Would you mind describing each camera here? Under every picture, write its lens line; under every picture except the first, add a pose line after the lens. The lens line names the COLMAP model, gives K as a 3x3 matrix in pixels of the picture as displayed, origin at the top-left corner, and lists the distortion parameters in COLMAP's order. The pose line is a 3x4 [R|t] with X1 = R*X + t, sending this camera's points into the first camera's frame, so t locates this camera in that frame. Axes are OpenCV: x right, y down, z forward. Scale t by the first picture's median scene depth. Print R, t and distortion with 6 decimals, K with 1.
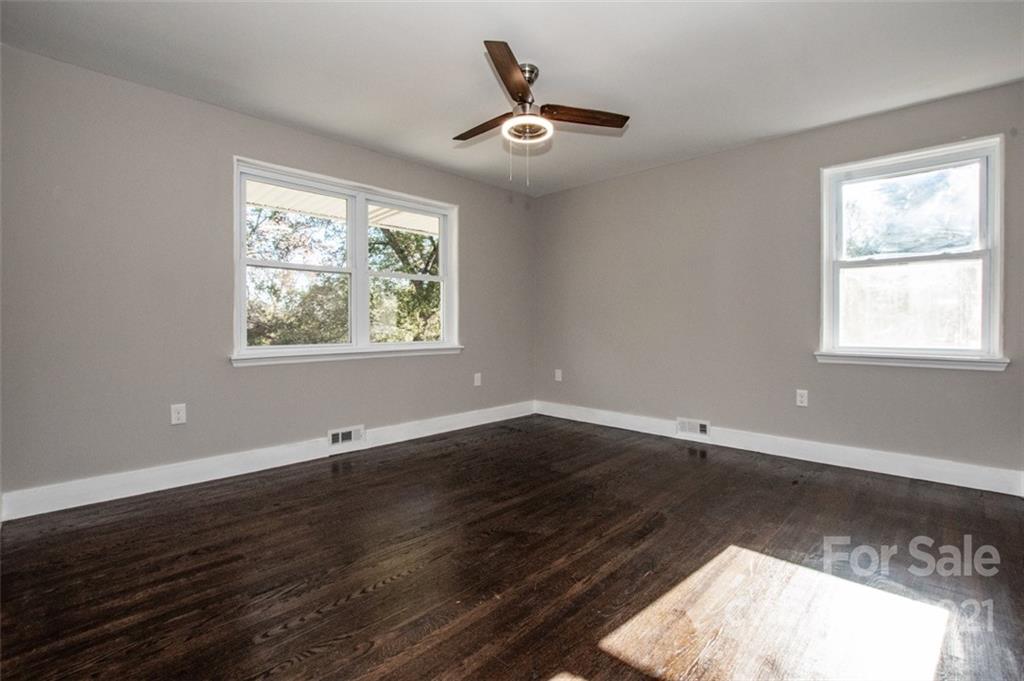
lens RADIAL K [[461.0, 0, 515.6], [0, 461.0, 335.5], [0, 0, 1]] dist [-0.033187, -0.001141]
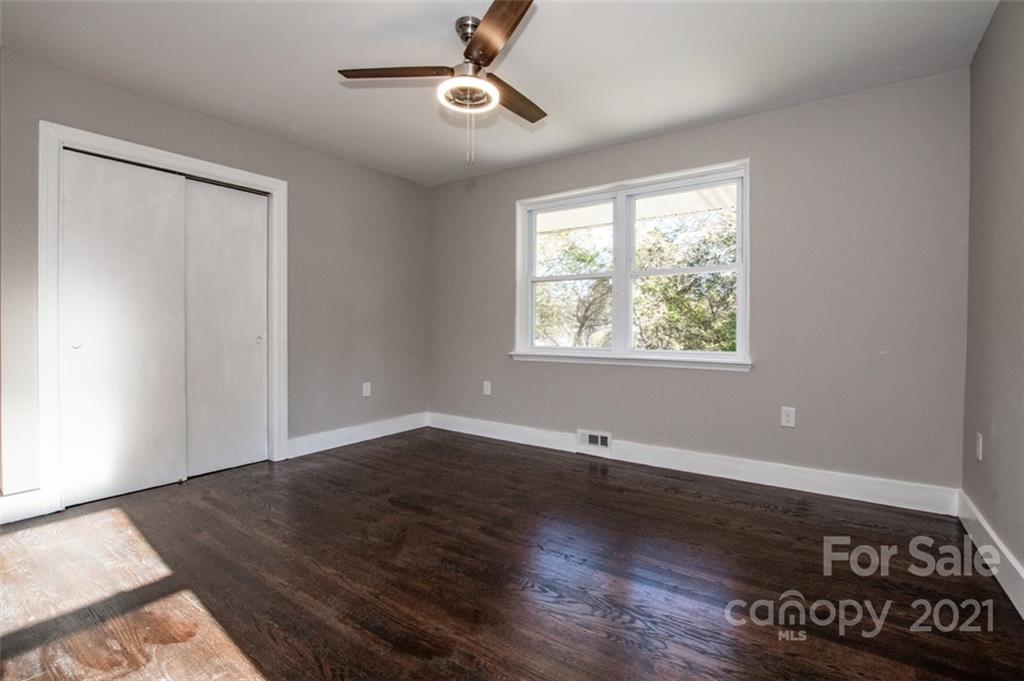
lens RADIAL K [[461.0, 0, 515.2], [0, 461.0, 334.8], [0, 0, 1]] dist [-0.033187, -0.001141]
pose [[0.162538, 0.013551, -0.986609, 0.830377], [-0.031850, 0.999457, 0.008481, -0.018626], [0.986188, 0.030045, 0.162882, 0.916396]]
